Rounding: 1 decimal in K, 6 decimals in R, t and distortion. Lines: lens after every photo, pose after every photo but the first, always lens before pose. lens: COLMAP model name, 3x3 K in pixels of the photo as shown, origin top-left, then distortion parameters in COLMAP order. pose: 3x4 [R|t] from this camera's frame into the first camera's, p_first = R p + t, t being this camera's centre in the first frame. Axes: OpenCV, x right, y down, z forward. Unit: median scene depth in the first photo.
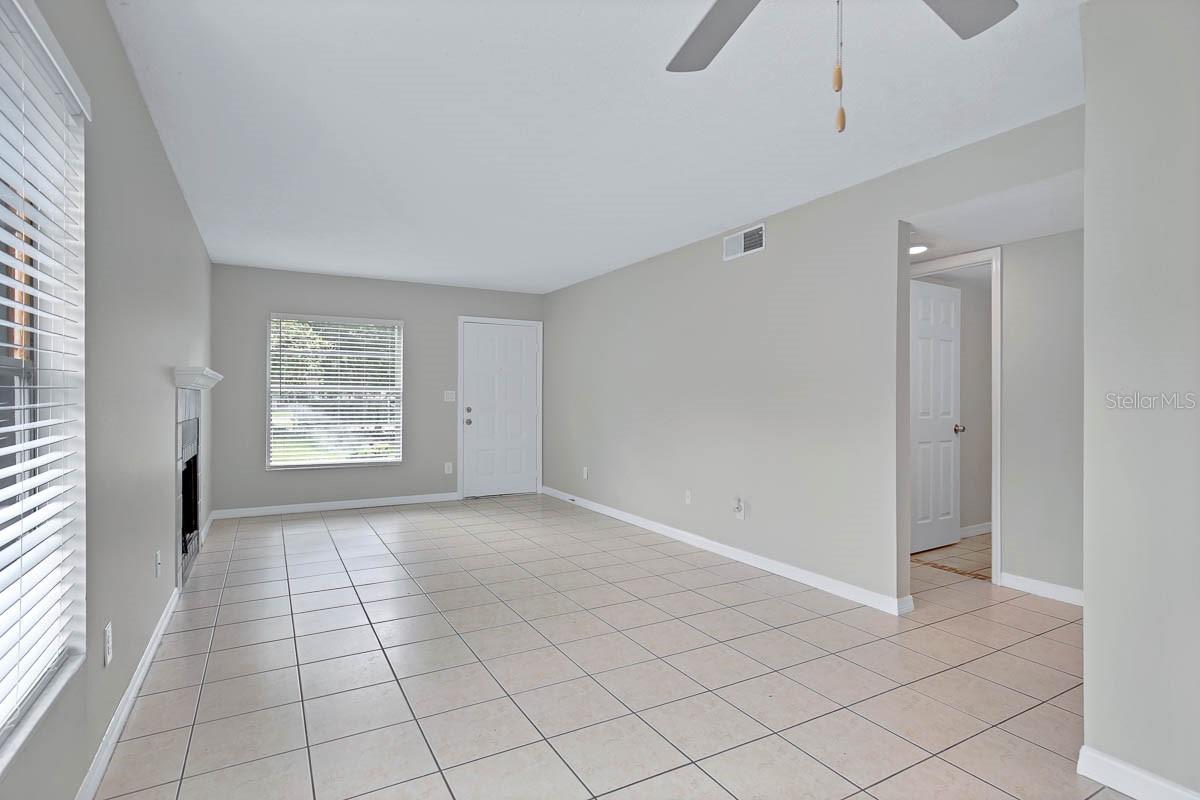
lens RADIAL K [[620.0, 0, 599.3], [0, 620.0, 406.3], [0, 0, 1]] dist [0.028637, 0.000205]
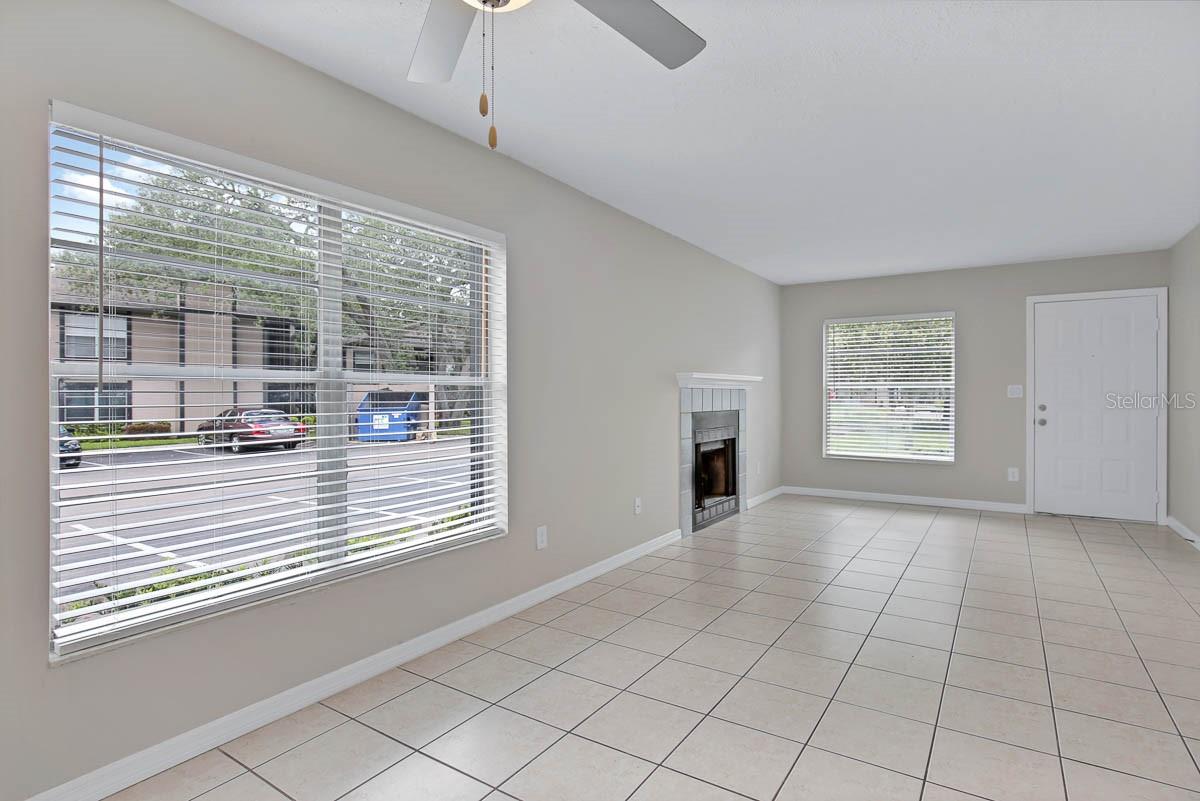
lens RADIAL K [[596.8, 0, 604.5], [0, 596.8, 400.6], [0, 0, 1]] dist [-0.013576, 0.000090]
pose [[0.467425, 0.004514, -0.884021, 0.227616], [-0.006839, 0.999976, 0.001490, -0.001014], [0.884006, 0.005349, 0.467444, 0.116008]]
